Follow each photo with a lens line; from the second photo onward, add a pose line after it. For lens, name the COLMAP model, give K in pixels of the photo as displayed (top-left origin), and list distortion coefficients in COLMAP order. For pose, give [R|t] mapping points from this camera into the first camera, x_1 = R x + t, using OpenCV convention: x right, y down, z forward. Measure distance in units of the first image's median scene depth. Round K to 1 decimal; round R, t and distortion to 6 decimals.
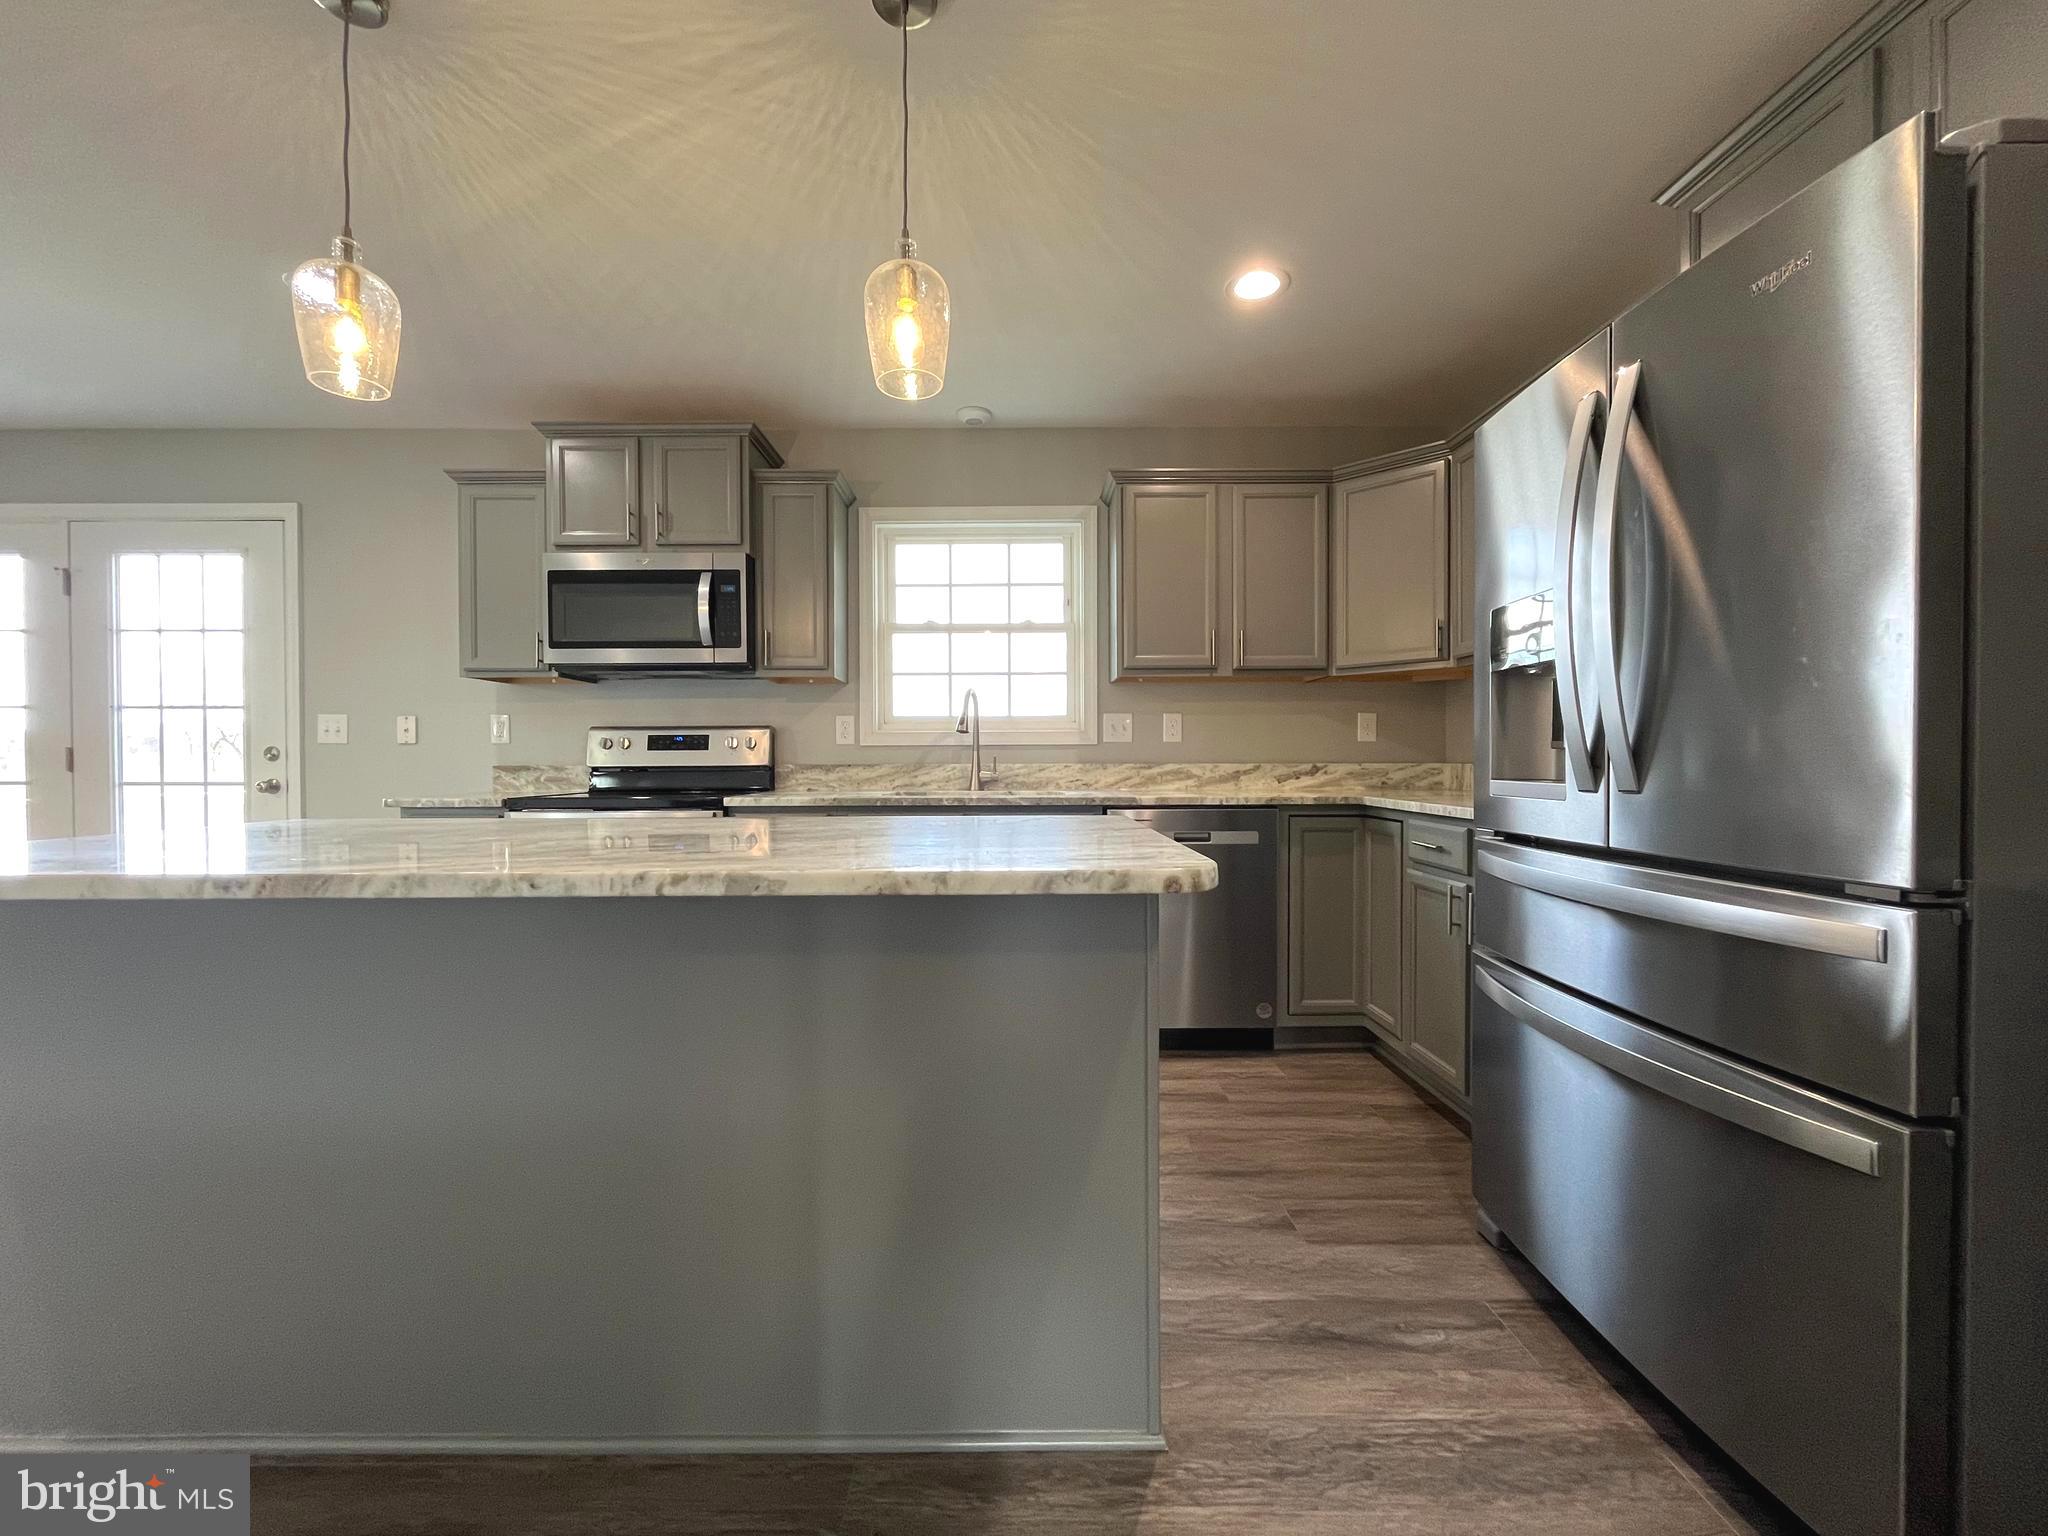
lens RADIAL K [[824.7, 0, 1034.0], [0, 824.7, 780.4], [0, 0, 1]] dist [-0.001912, -0.000525]
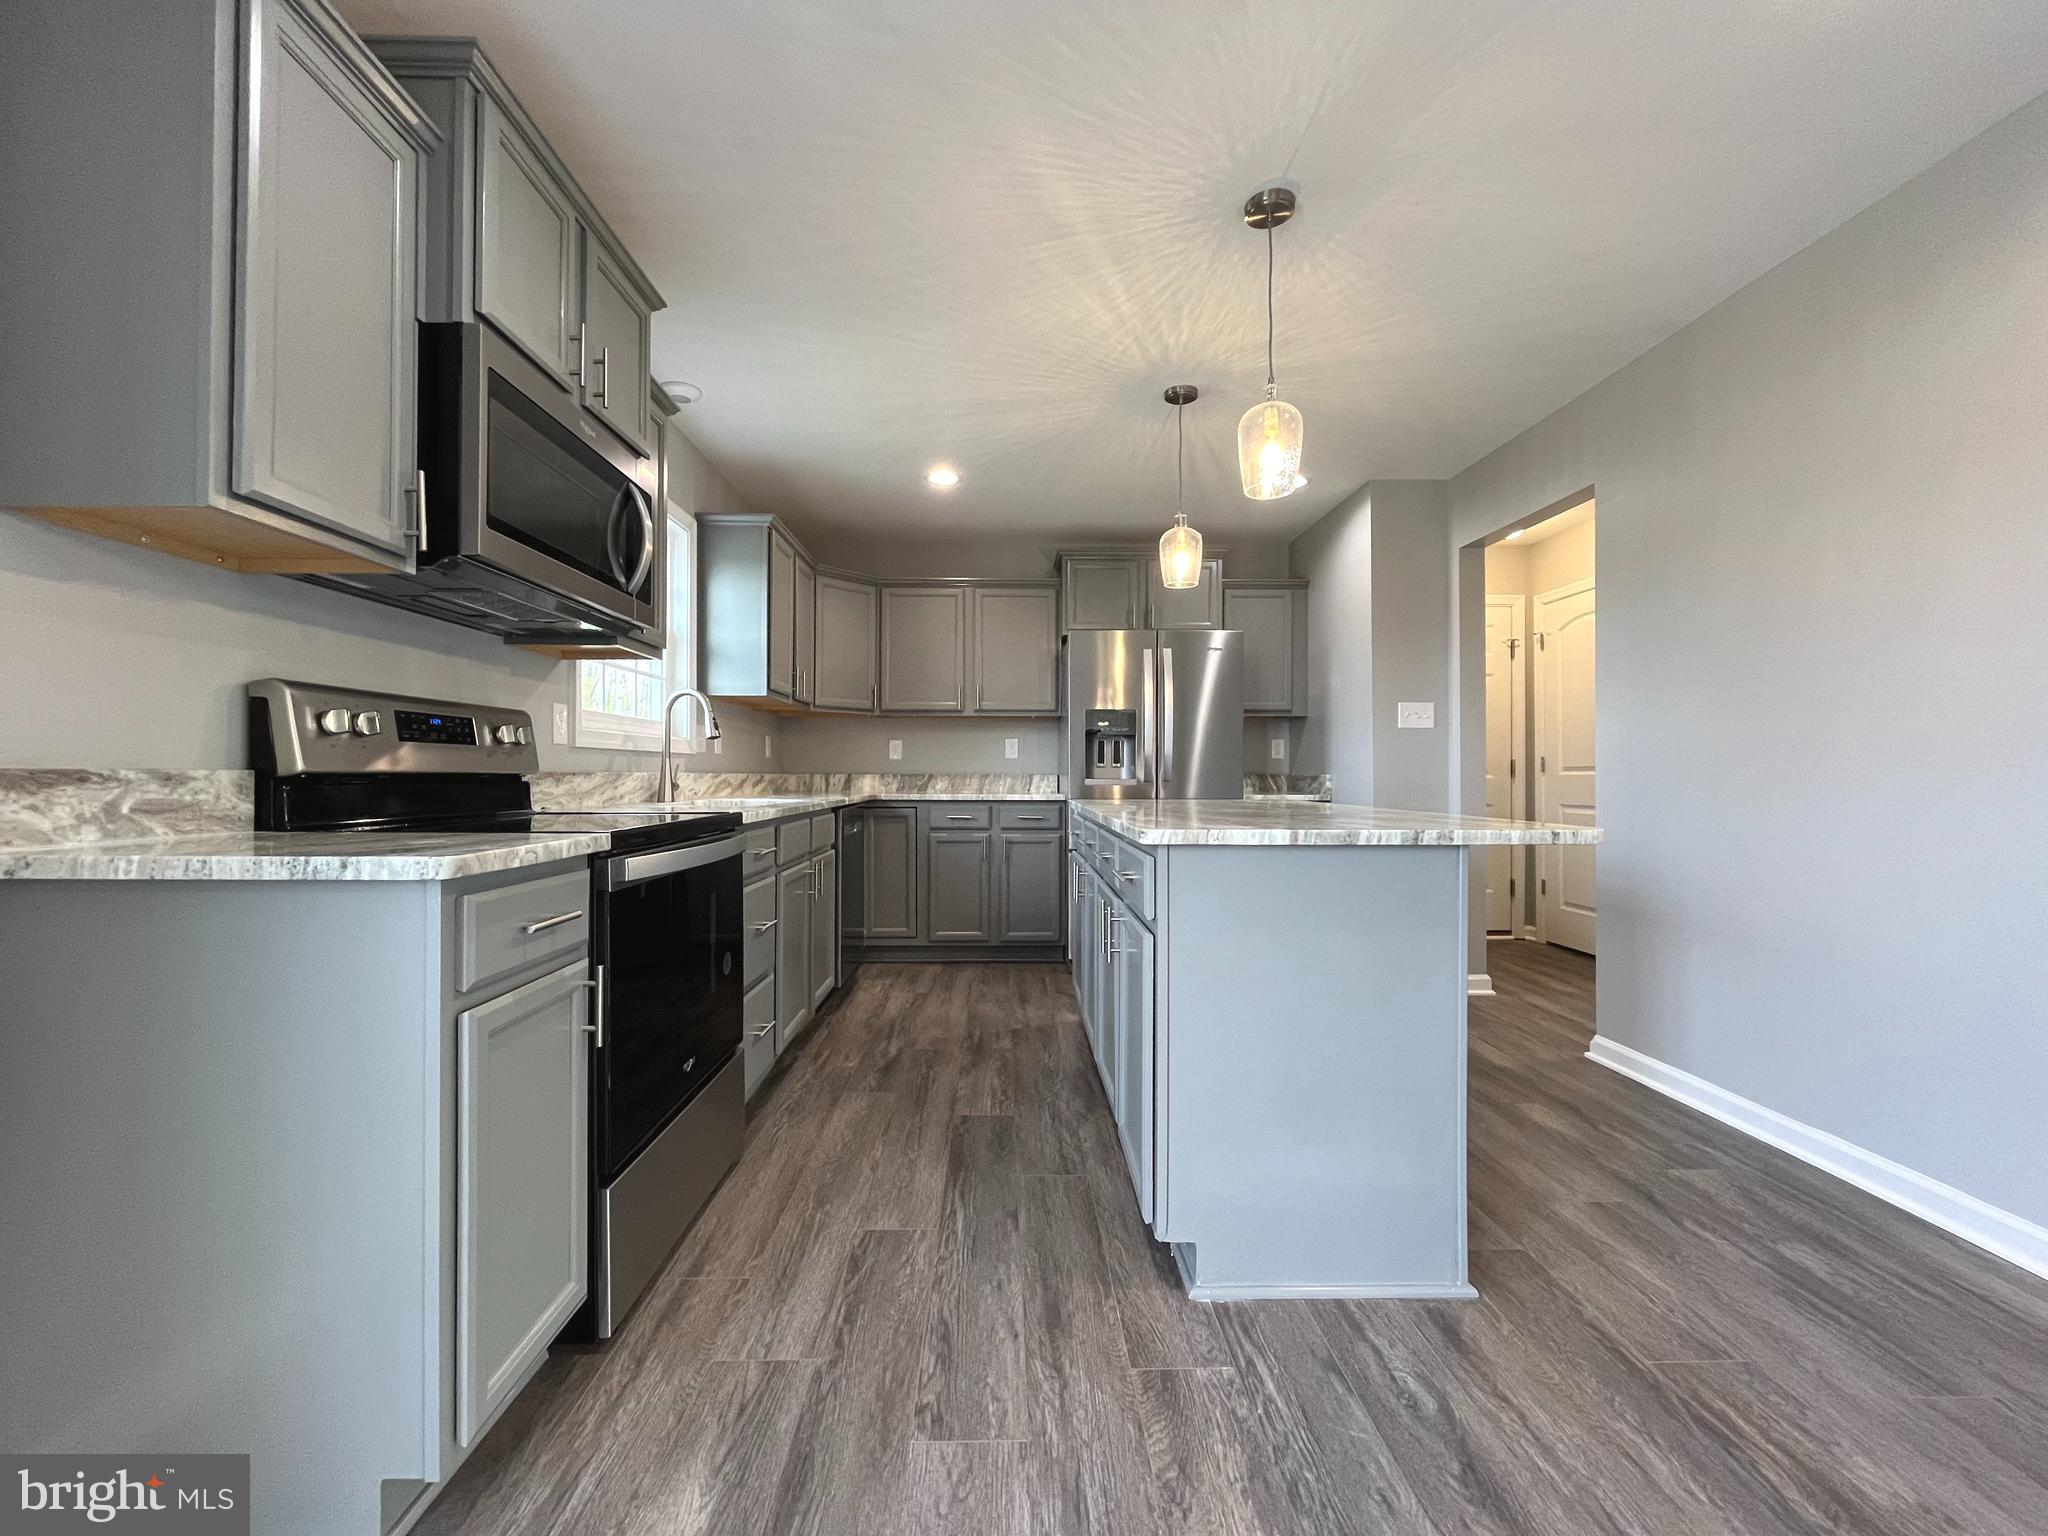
lens RADIAL K [[824.7, 0, 1013.3], [0, 824.7, 775.7], [0, 0, 1]] dist [-0.001912, -0.000525]
pose [[-0.013999, 0.002283, 0.999899, -0.957429], [0.012882, 0.999915, -0.002103, -0.009479], [-0.999819, 0.012852, -0.014028, 0.622165]]
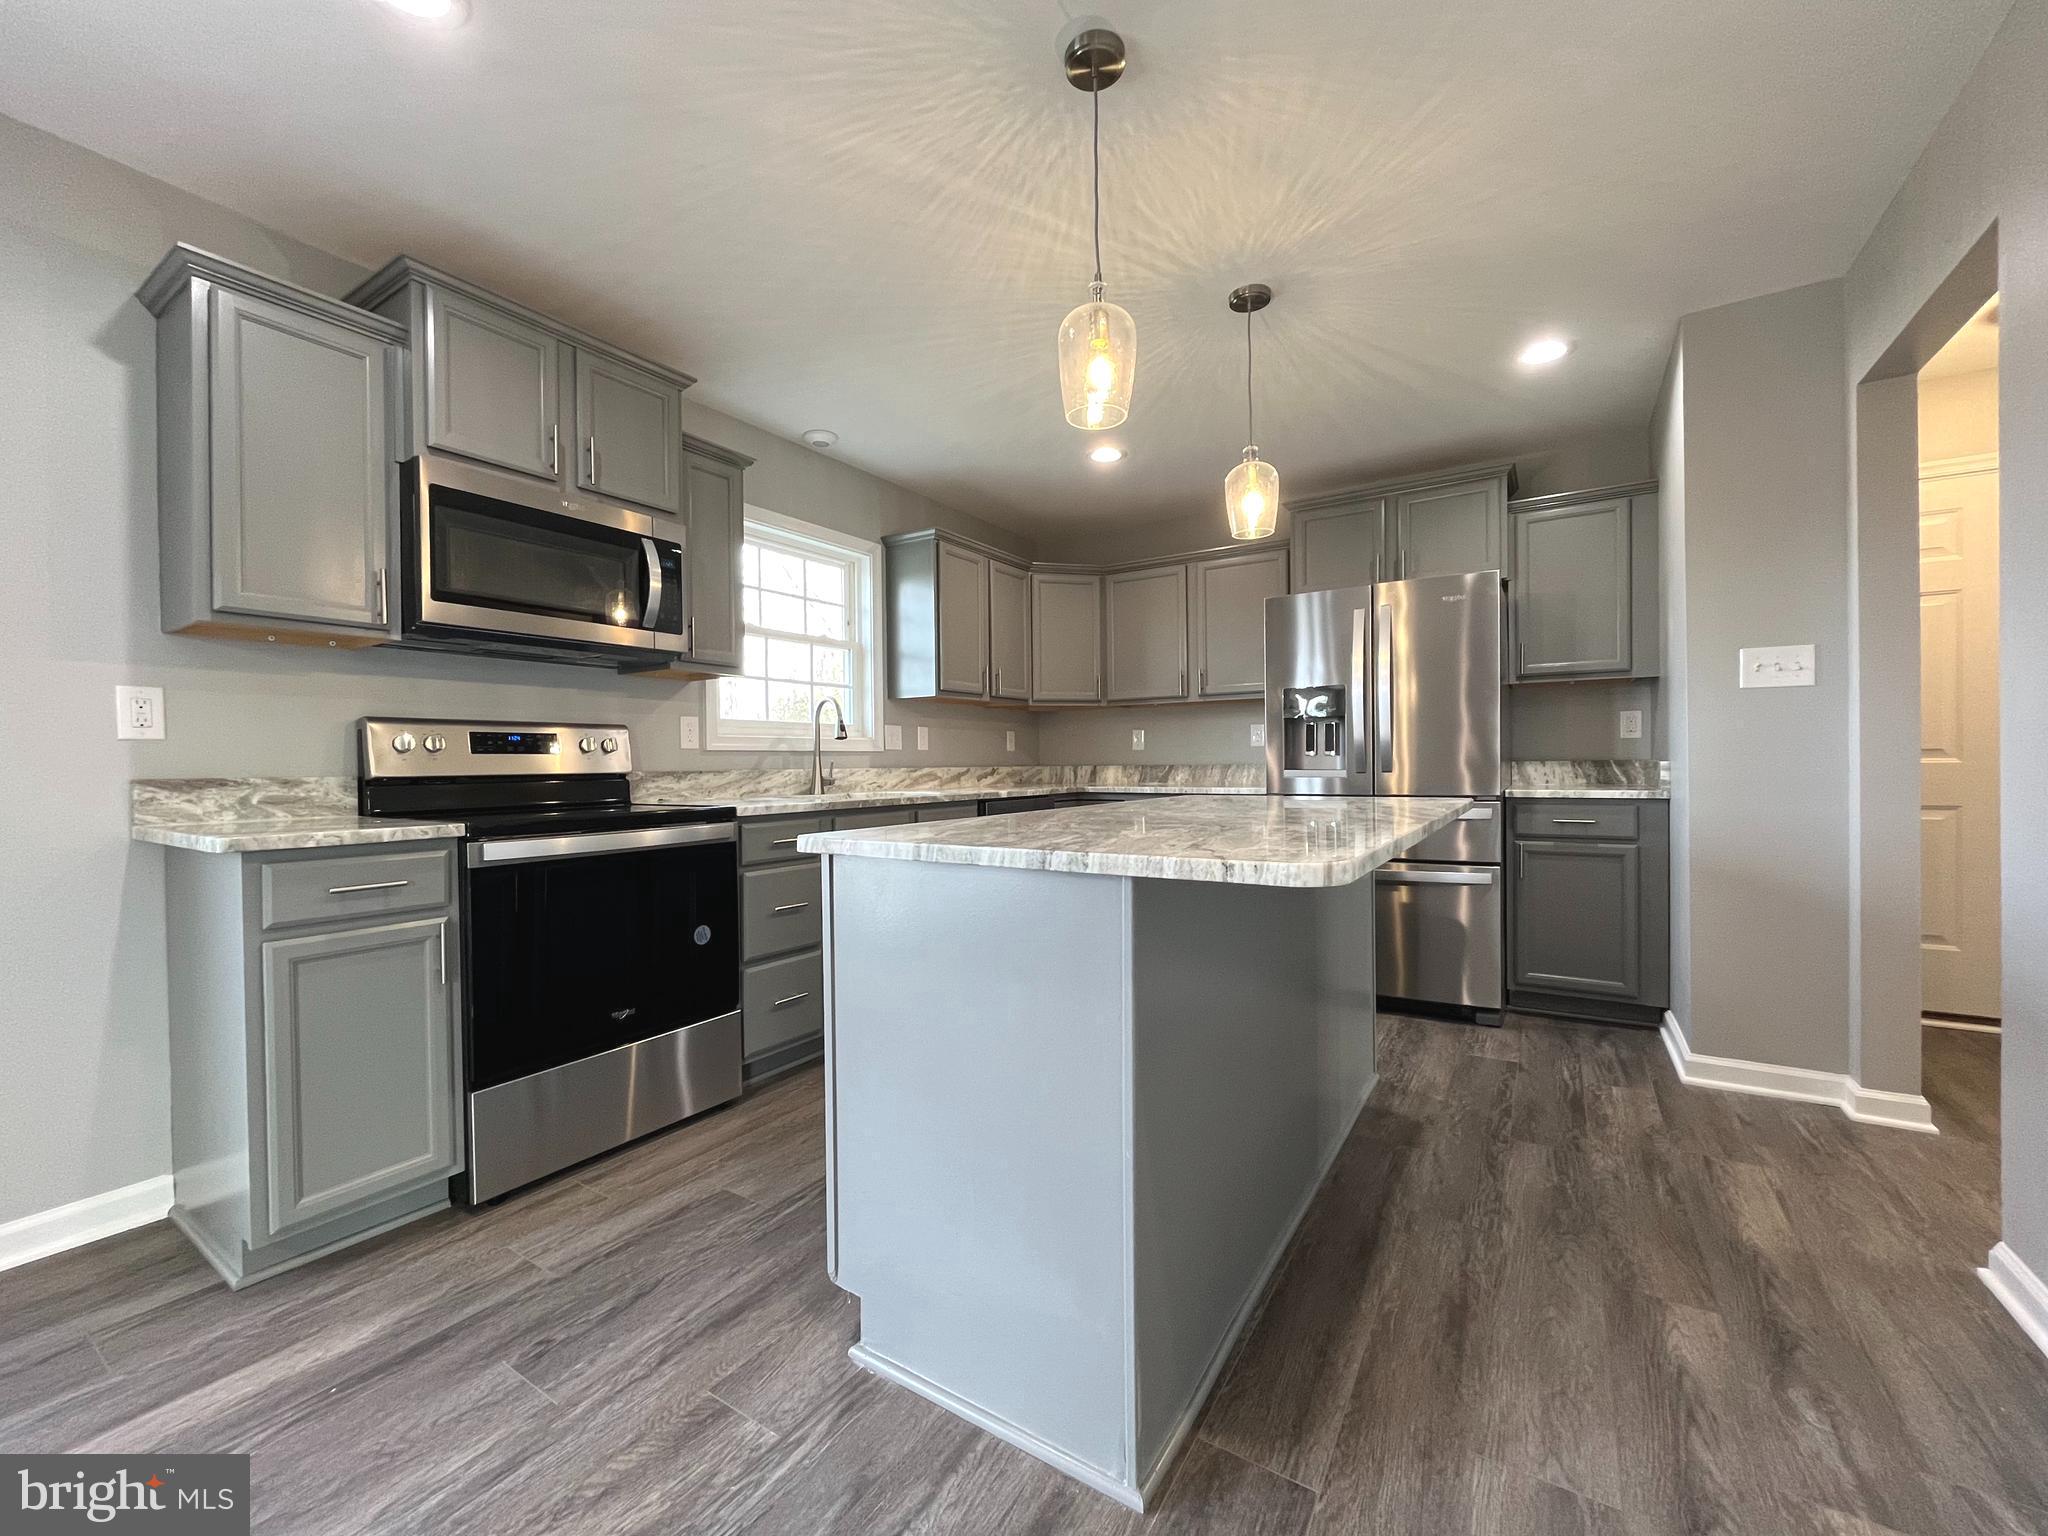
lens RADIAL K [[824.7, 0, 1015.8], [0, 824.7, 775.5], [0, 0, 1]] dist [-0.001912, -0.000525]
pose [[0.546753, -0.014530, 0.837168, -0.794299], [0.021326, 0.999767, 0.003424, -0.009897], [-0.837022, 0.015982, 0.546935, 0.212518]]
